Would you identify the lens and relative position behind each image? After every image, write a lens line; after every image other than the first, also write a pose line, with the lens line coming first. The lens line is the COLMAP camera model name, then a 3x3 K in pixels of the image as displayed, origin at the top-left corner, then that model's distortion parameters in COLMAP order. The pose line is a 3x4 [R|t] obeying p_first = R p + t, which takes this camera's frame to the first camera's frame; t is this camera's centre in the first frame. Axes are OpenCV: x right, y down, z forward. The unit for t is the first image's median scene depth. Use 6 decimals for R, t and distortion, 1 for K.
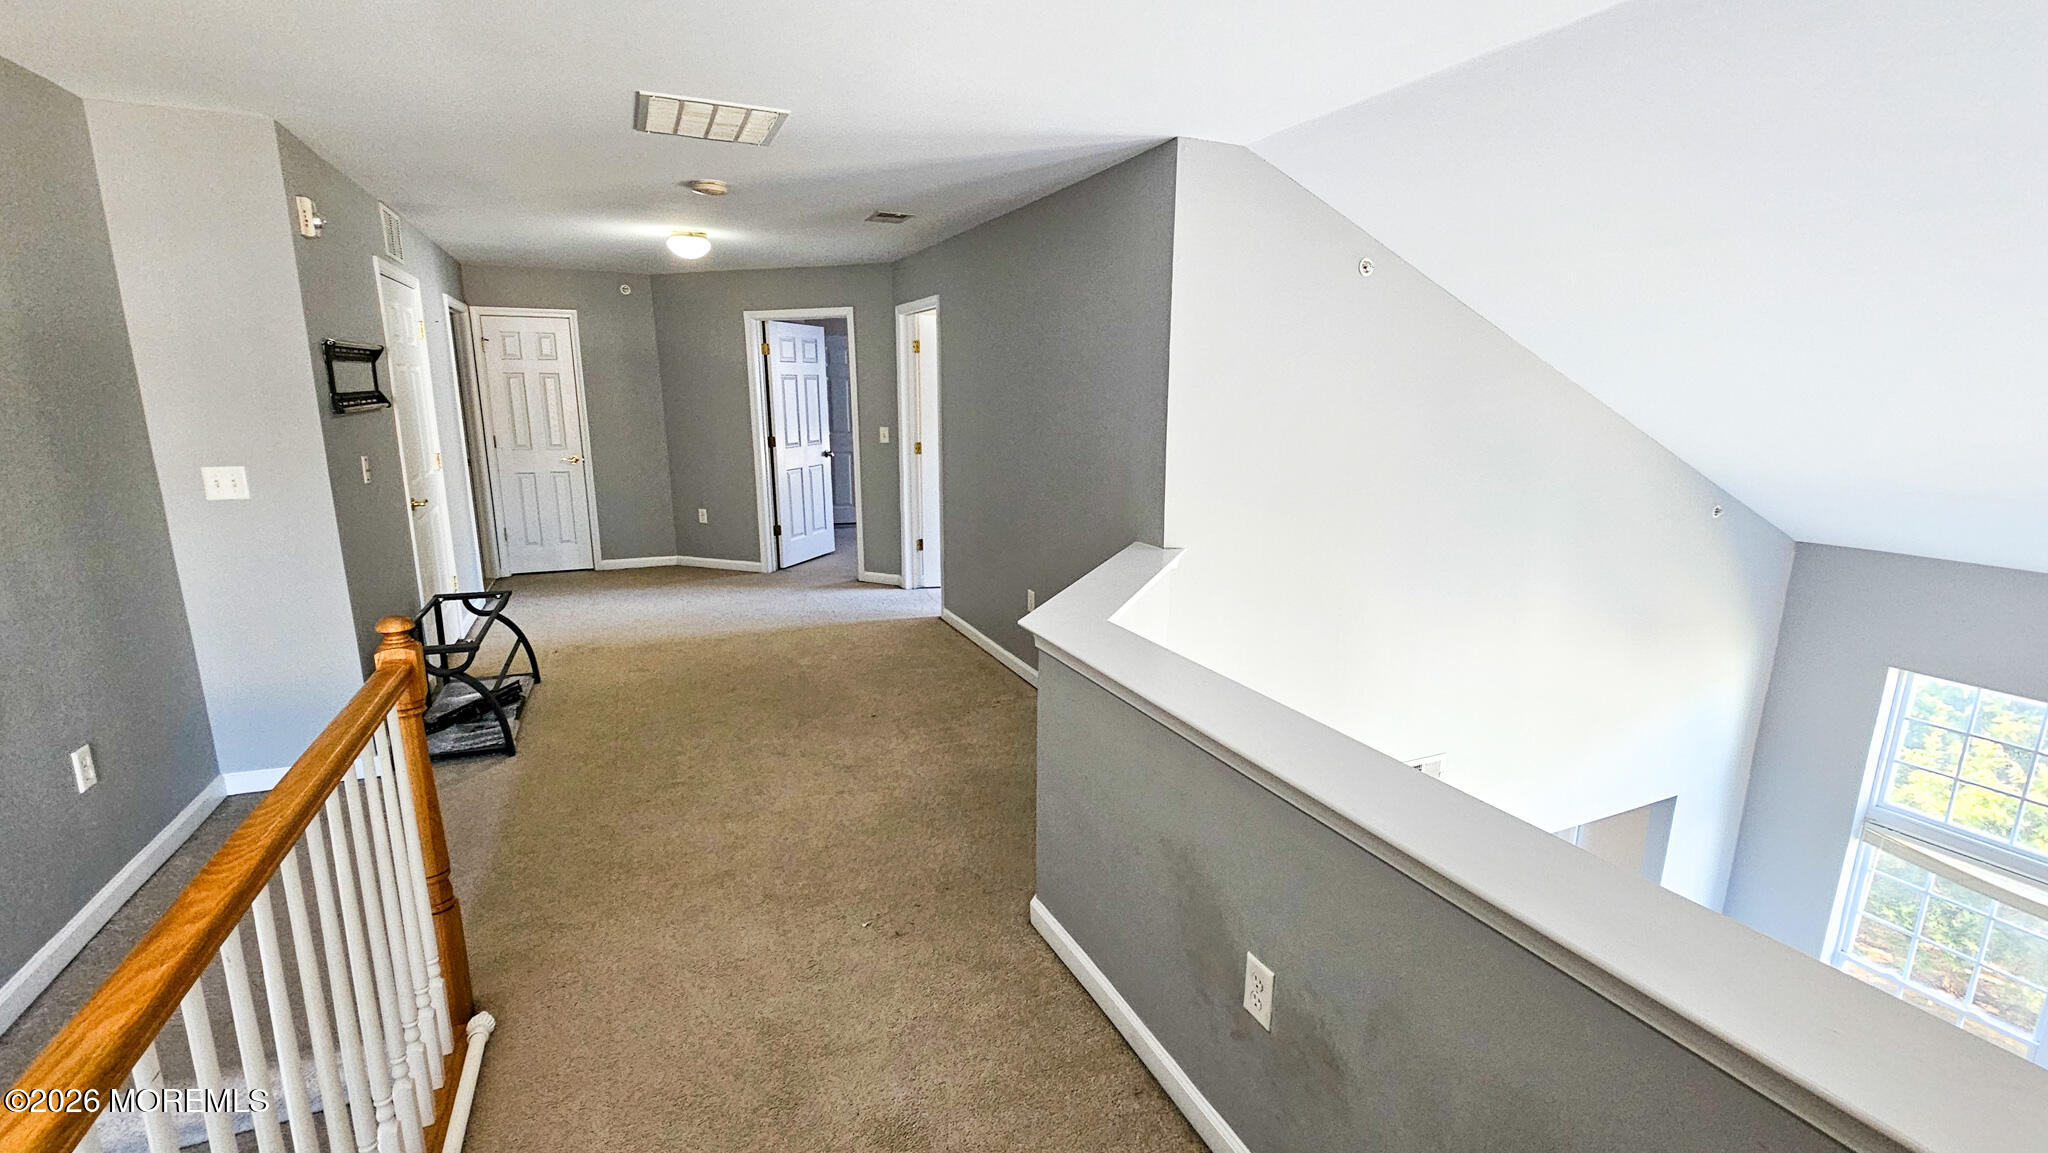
lens RADIAL K [[870.5, 0, 1034.6], [0, 870.5, 583.7], [0, 0, 1]] dist [-0.003028, -0.000463]
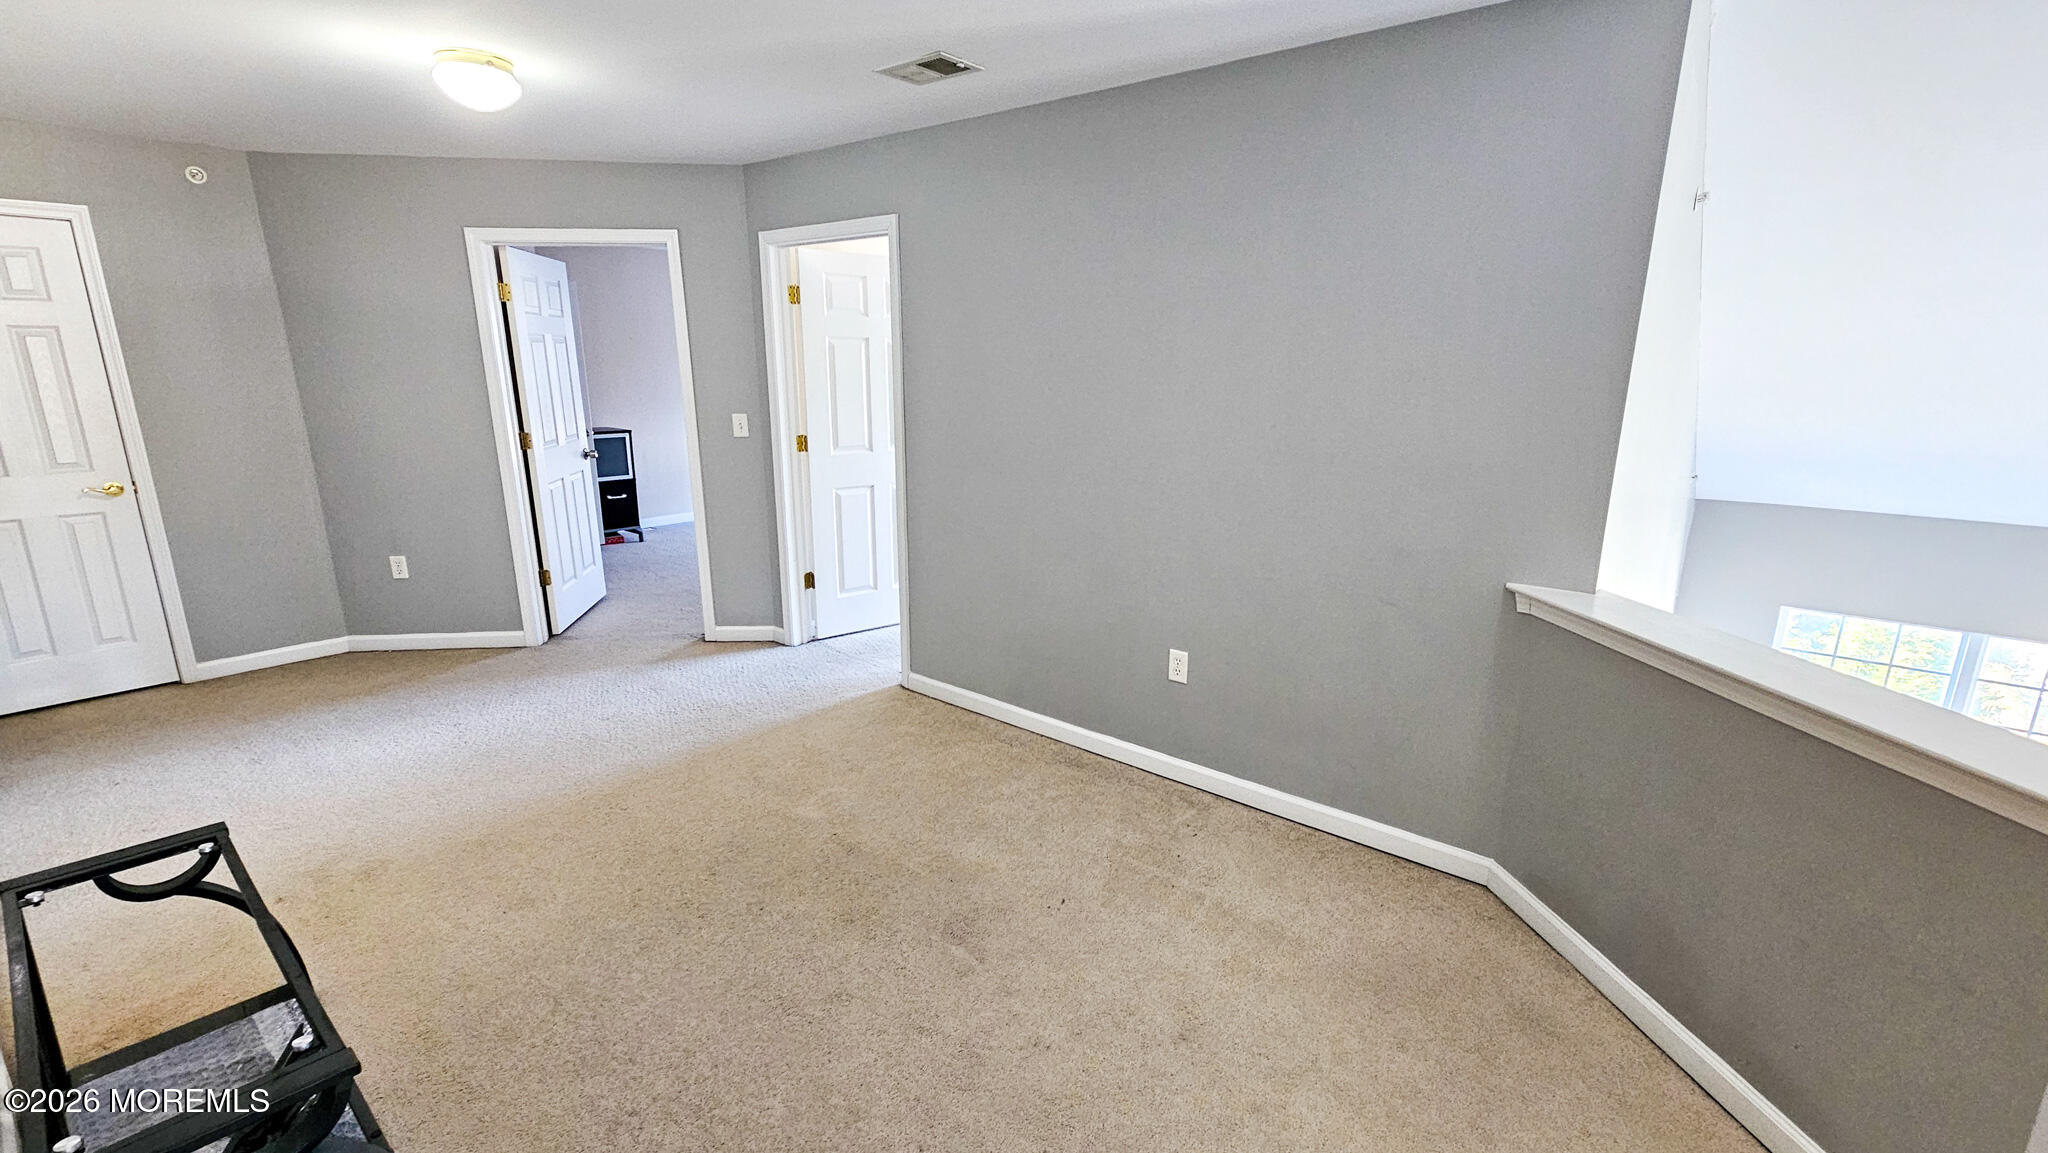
lens RADIAL K [[870.5, 0, 1034.6], [0, 870.5, 583.7], [0, 0, 1]] dist [-0.003028, -0.000463]
pose [[0.896845, -0.110420, 0.428341, -0.262663], [0.094948, 0.993826, 0.057395, -0.063465], [-0.432034, -0.010804, 0.901793, 0.278392]]
